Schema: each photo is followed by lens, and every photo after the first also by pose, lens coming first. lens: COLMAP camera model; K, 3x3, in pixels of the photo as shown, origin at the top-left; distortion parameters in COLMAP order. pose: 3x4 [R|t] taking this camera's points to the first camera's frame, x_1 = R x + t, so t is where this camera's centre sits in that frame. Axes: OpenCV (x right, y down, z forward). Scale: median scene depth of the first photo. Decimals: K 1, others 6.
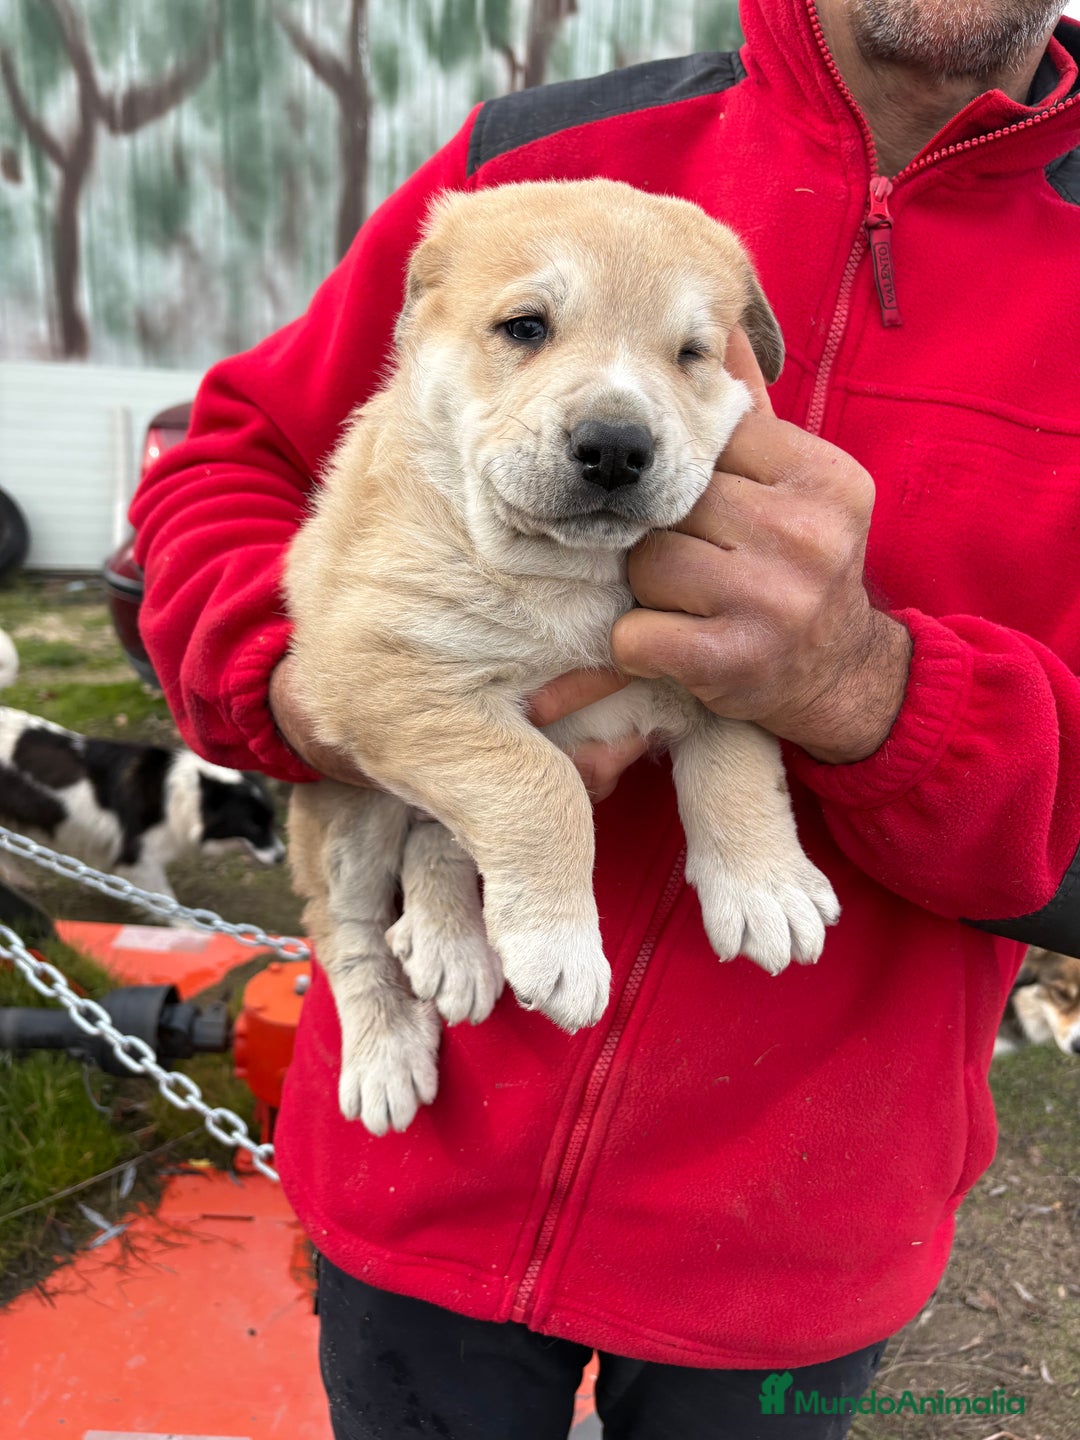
lens RADIAL K [[1143.5, 0, 540.0], [0, 1143.5, 720.0], [0, 0, 1]] dist [0.060522, -0.064664]
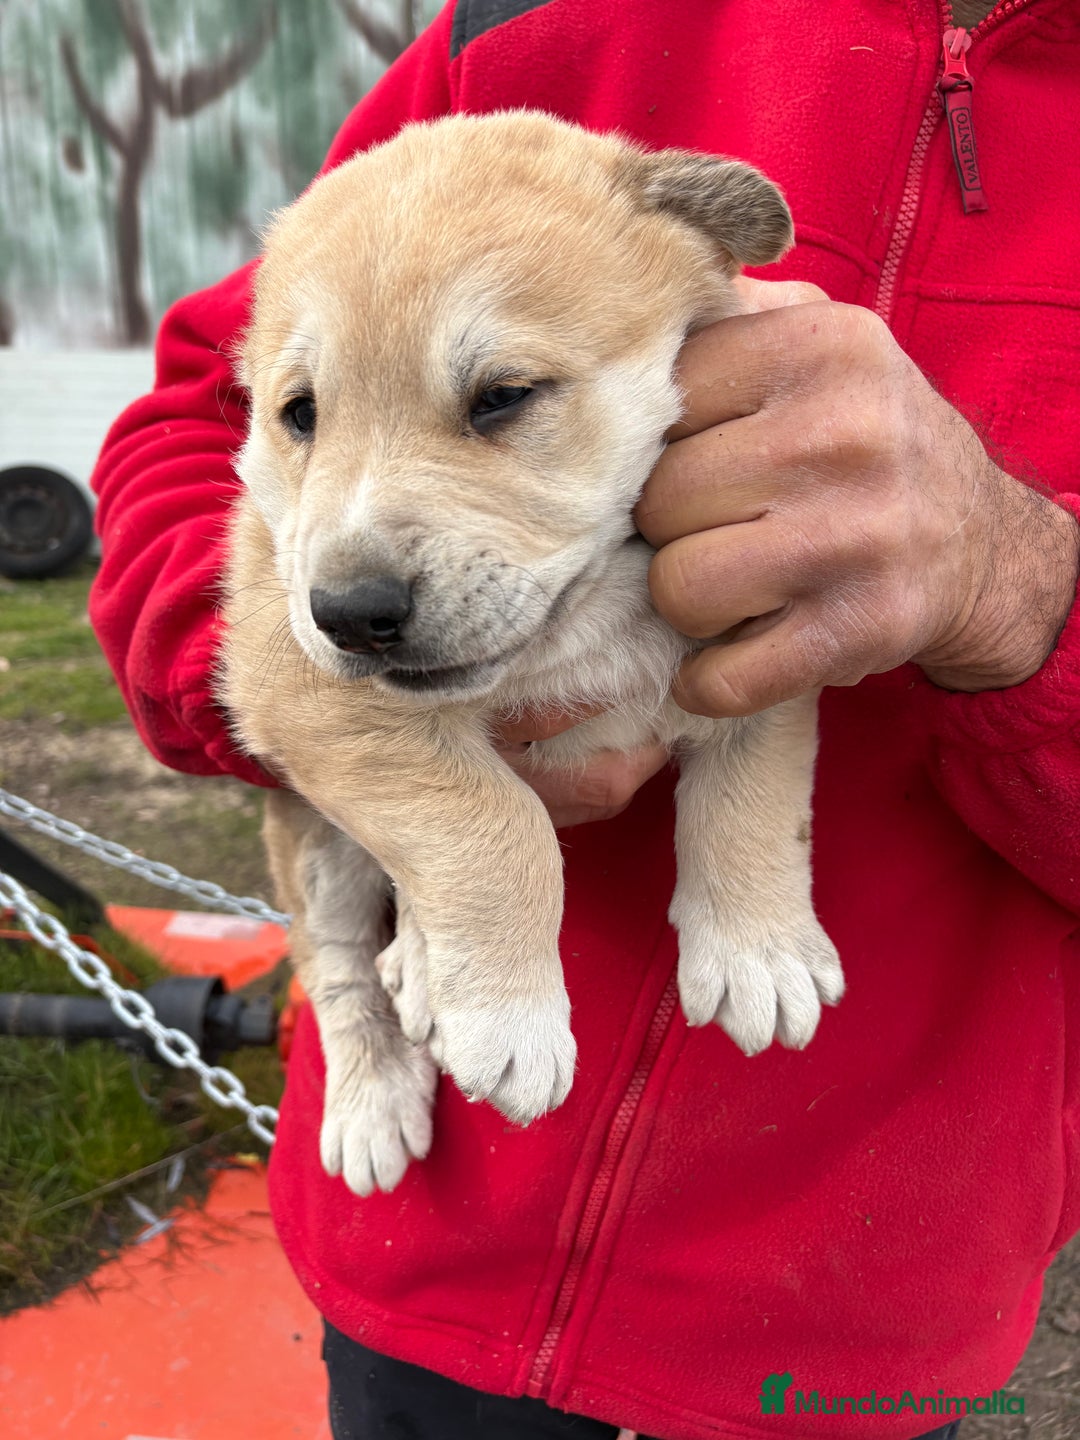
lens RADIAL K [[1144.0, 0, 507.1], [0, 1144.0, 740.7], [0, 0, 1]] dist [0.074409, -0.113185]
pose [[0.996014, -0.012535, -0.088308, 0.045226], [0.015841, 0.999196, 0.036837, -0.007999], [0.087775, -0.038090, 0.995412, 0.149377]]
